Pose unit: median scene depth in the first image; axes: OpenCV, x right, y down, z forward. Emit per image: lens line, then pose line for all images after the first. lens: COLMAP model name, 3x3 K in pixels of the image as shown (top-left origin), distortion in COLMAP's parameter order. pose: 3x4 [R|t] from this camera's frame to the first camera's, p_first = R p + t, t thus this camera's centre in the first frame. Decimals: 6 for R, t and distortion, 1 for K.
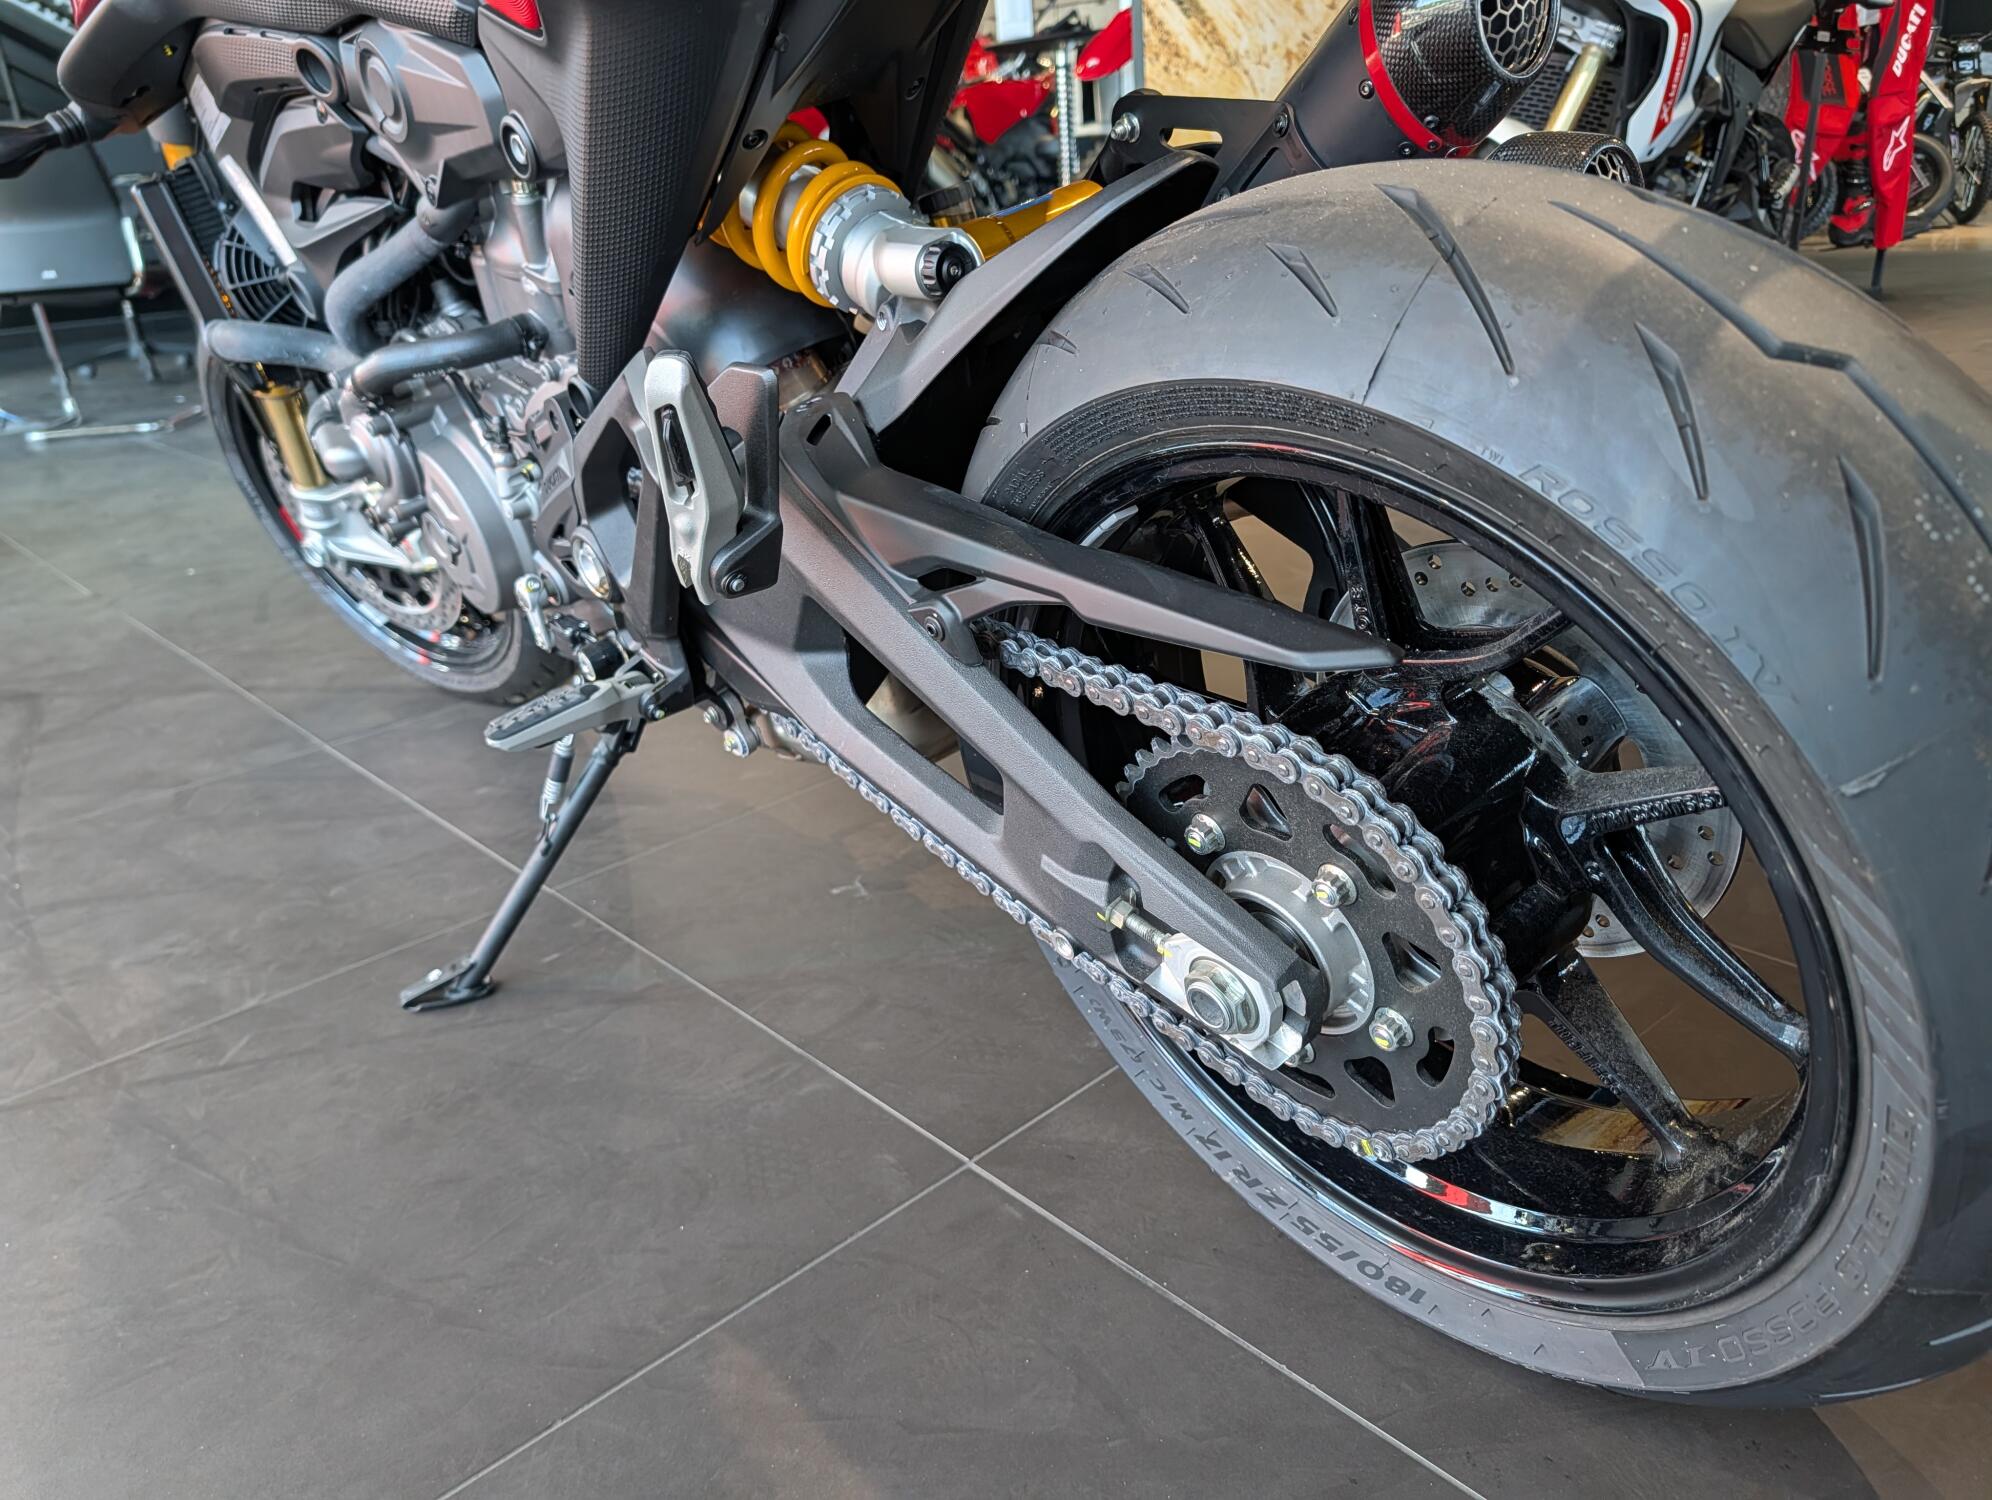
lens RADIAL K [[1448.0, 0, 968.2], [0, 1448.0, 747.3], [0, 0, 1]] dist [0.001377, 0.000394]
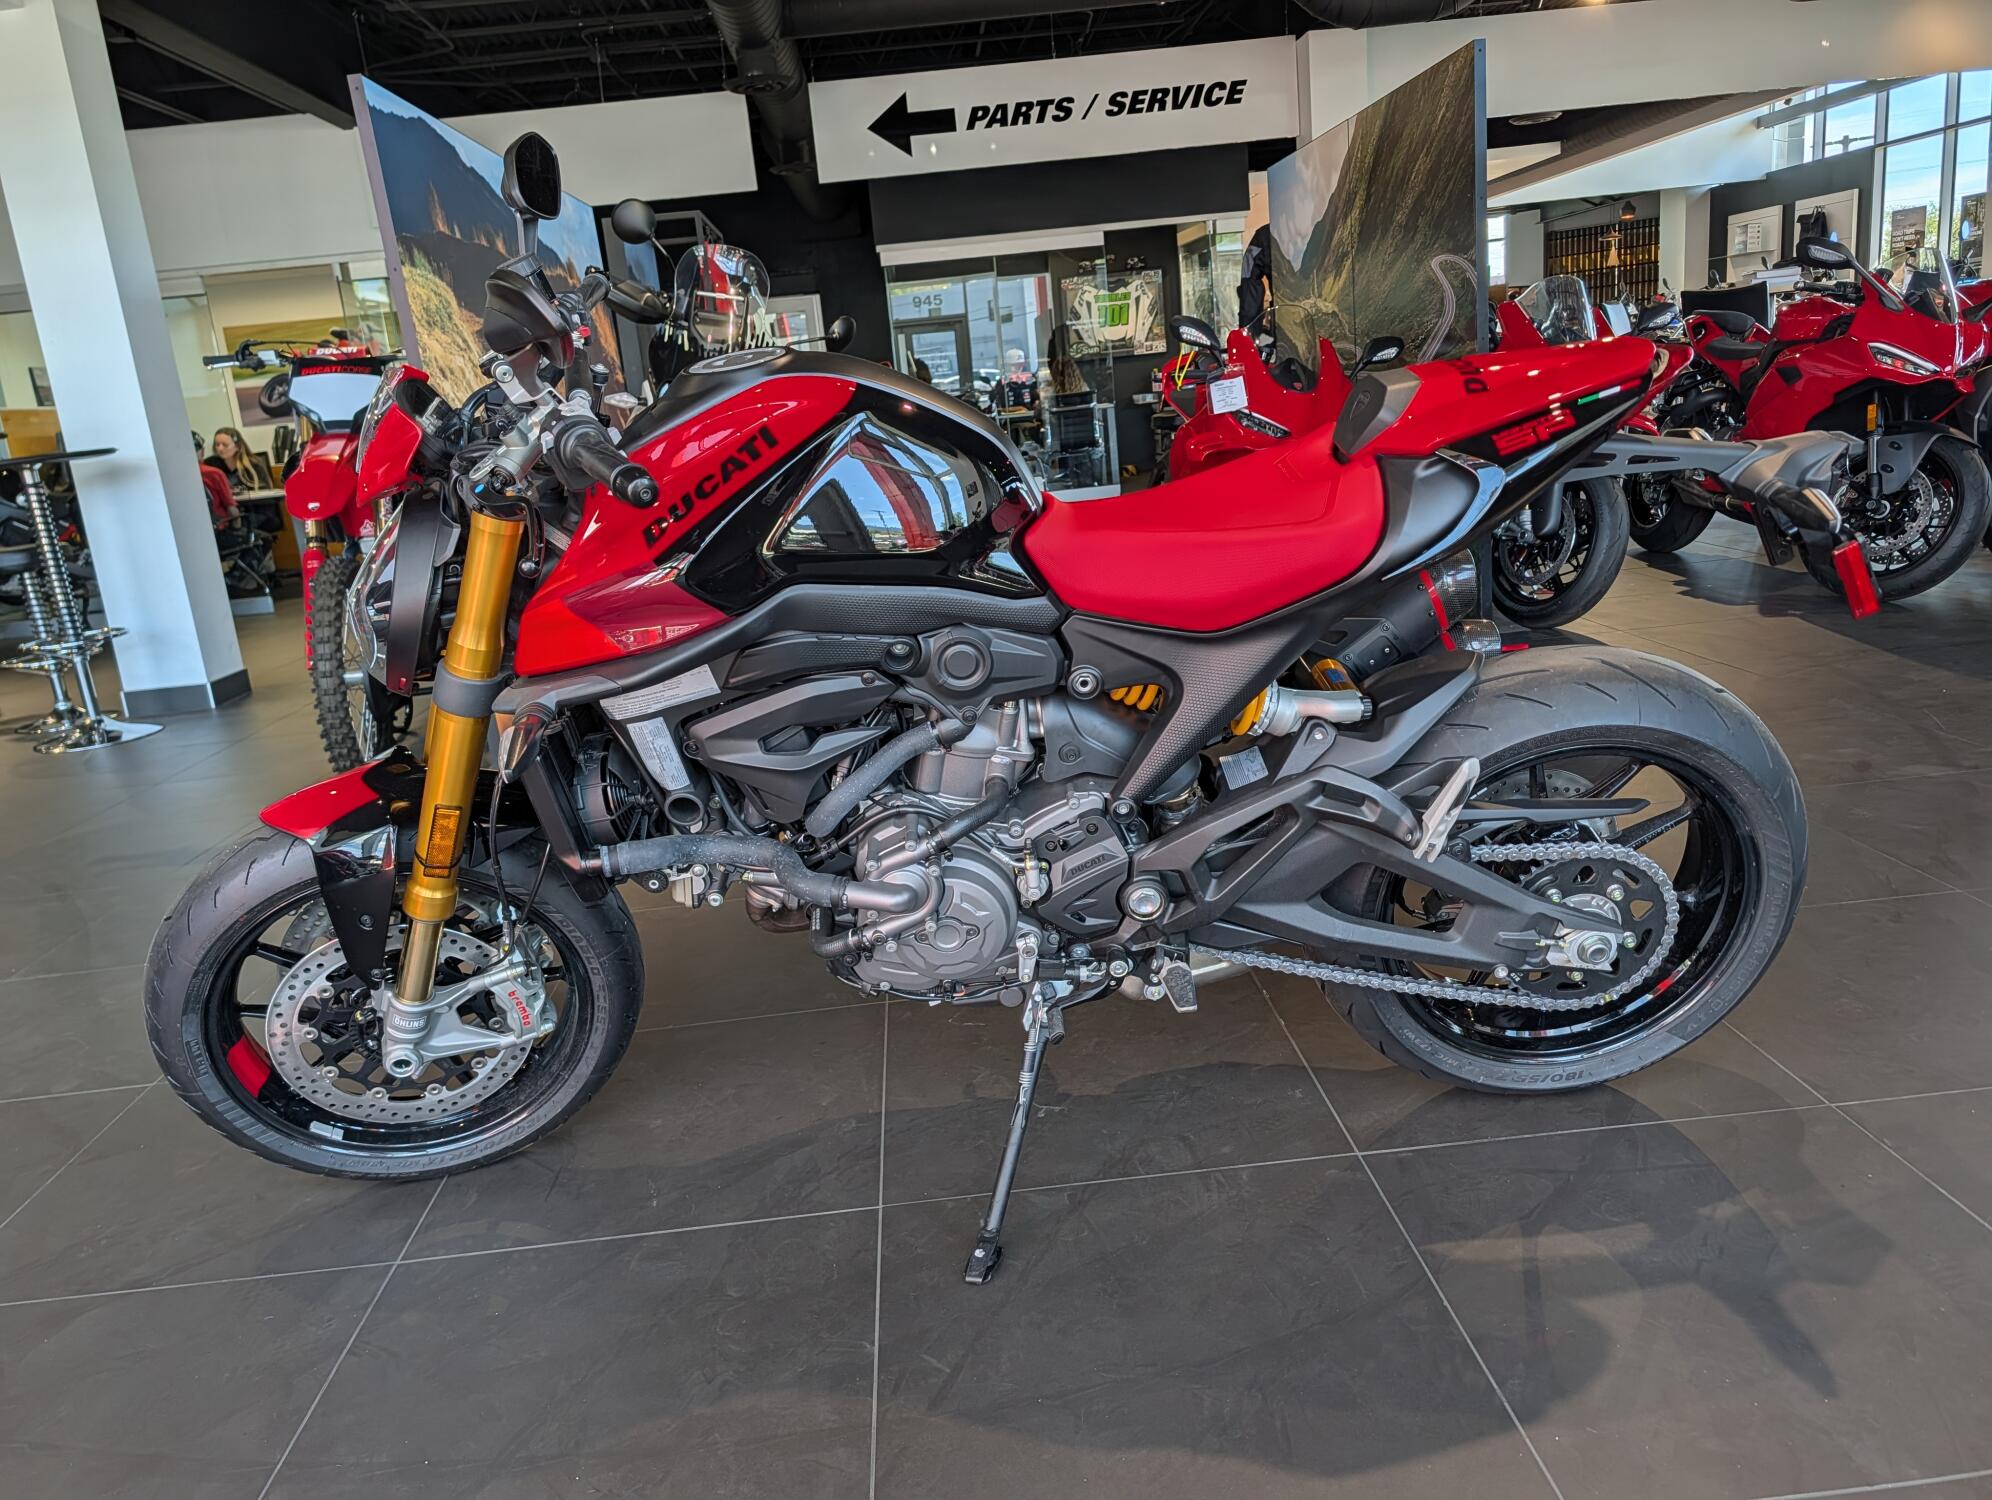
lens RADIAL K [[1436.6, 0, 960.3], [0, 1436.6, 720.2], [0, 0, 1]] dist [0.029389, -0.002000]
pose [[0.649032, -0.176599, 0.739980, -2.267671], [0.338236, 0.938245, -0.072749, -0.386935], [-0.681435, 0.297504, 0.668683, -0.085190]]
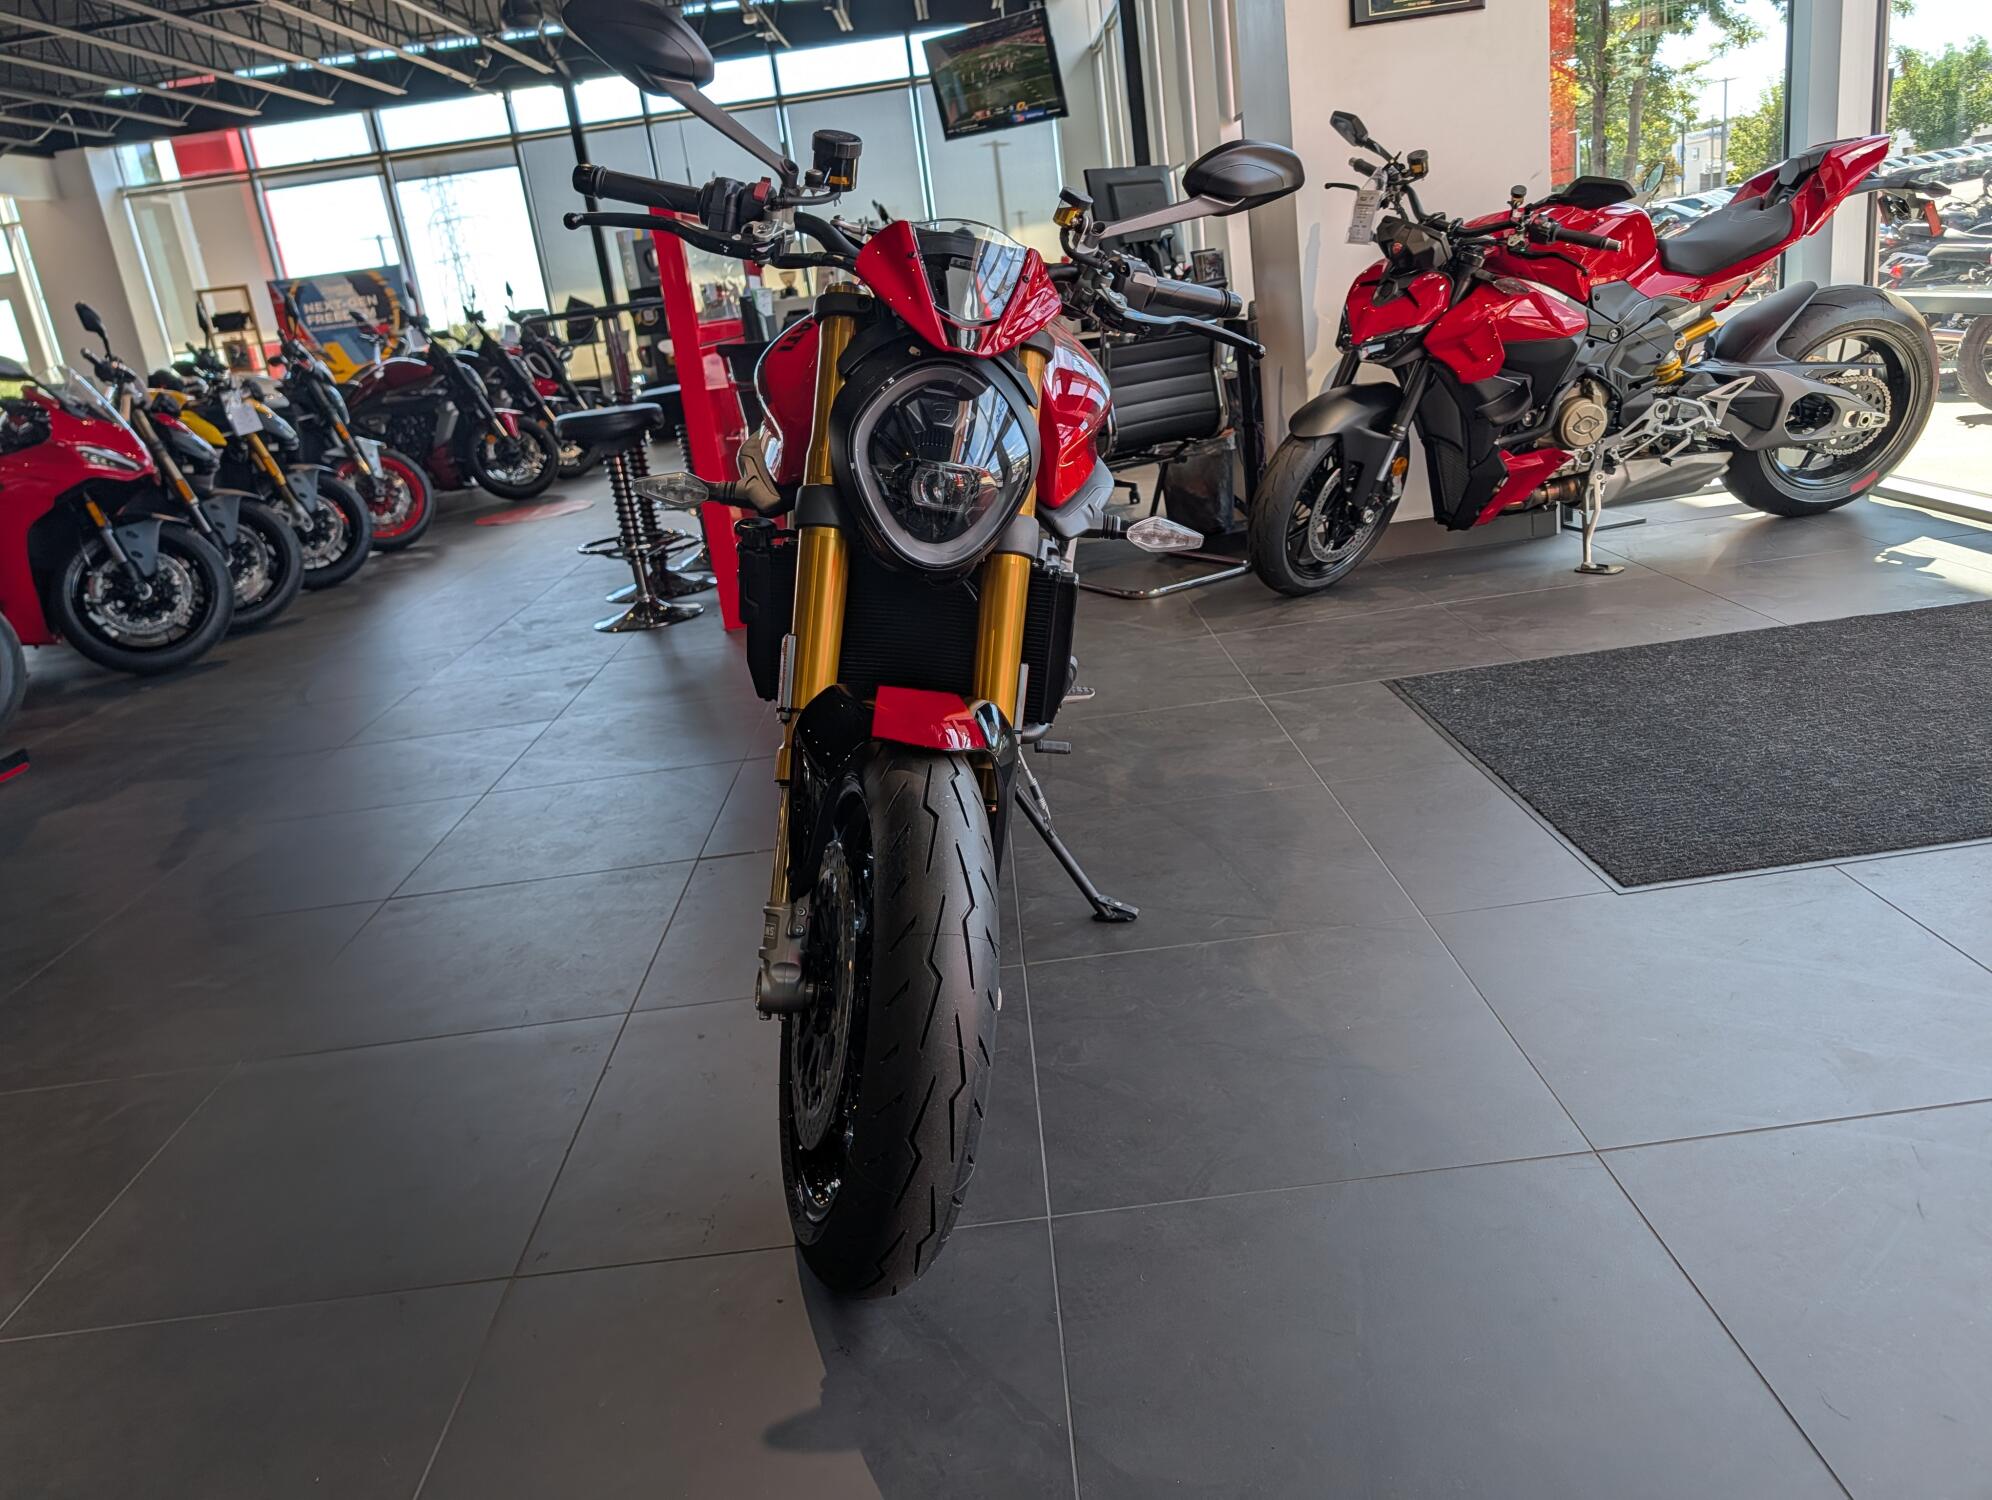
lens RADIAL K [[1431.3, 0, 989.1], [0, 1431.3, 723.0], [0, 0, 1]] dist [0.003685, -0.004768]
pose [[-0.739775, -0.049675, 0.671018, -2.602631], [0.401759, 0.767369, 0.499734, -1.809640], [-0.539743, 0.639278, -0.547723, 3.442481]]
